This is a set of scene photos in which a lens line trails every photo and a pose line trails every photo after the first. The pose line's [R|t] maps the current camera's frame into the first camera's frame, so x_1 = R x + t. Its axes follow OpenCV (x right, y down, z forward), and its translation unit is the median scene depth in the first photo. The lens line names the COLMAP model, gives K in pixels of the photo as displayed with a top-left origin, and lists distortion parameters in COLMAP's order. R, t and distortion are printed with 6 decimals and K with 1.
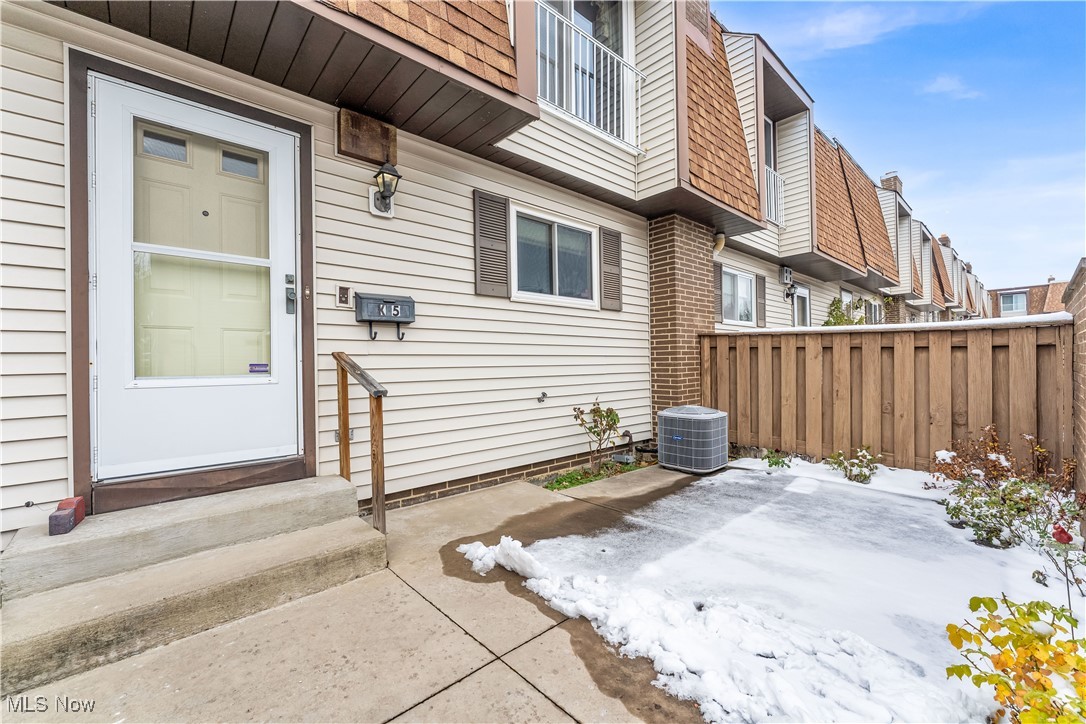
lens RADIAL K [[440.5, 0, 541.0], [0, 440.5, 362.2], [0, 0, 1]] dist [-0.003370, 0.000054]
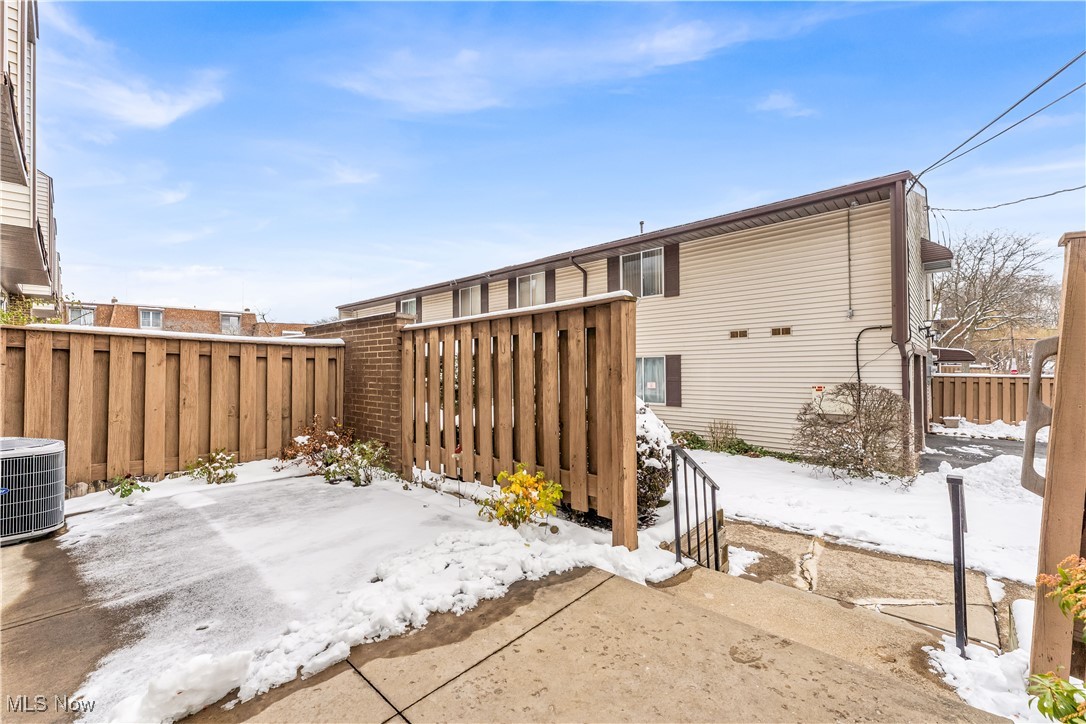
lens RADIAL K [[440.5, 0, 541.0], [0, 440.5, 362.7], [0, 0, 1]] dist [-0.003370, 0.000054]
pose [[-0.089521, 0.023793, 0.995701, -0.476537], [0.006974, 0.999705, -0.023262, 0.016771], [-0.995961, 0.004862, -0.089660, 0.399665]]
